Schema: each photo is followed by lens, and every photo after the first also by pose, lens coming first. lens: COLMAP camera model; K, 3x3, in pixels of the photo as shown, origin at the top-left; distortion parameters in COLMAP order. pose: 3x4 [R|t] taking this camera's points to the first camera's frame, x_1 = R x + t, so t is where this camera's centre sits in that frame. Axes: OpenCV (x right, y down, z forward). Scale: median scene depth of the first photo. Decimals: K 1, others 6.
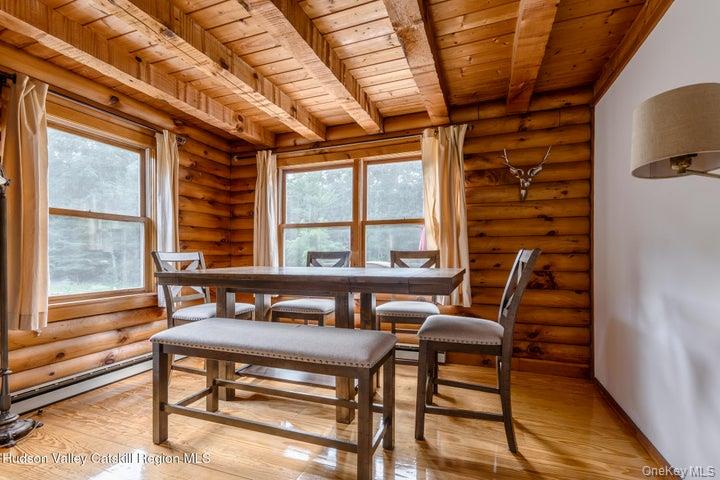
lens RADIAL K [[329.0, 0, 370.5], [0, 329.0, 255.0], [0, 0, 1]] dist [0.002033, 0.000212]
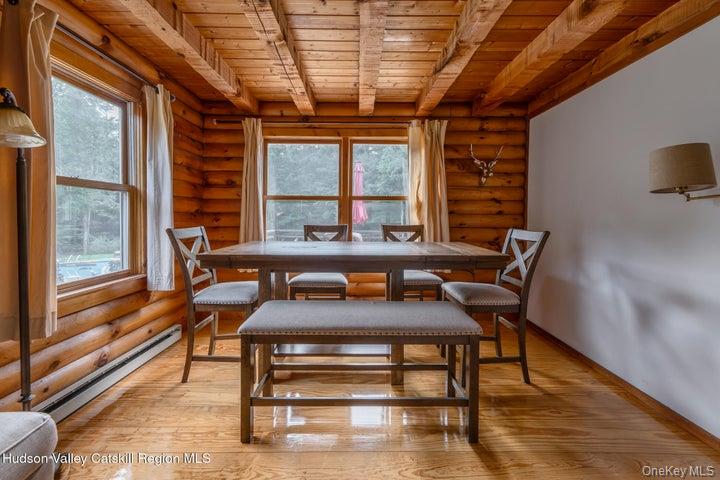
lens RADIAL K [[307.0, 0, 380.3], [0, 307.0, 224.2], [0, 0, 1]] dist [-0.000207, -0.000087]
pose [[0.932562, 0.007439, 0.360933, -0.327613], [-0.014410, 0.999758, 0.016626, -0.033509], [-0.360722, -0.020706, 0.932444, 0.036882]]
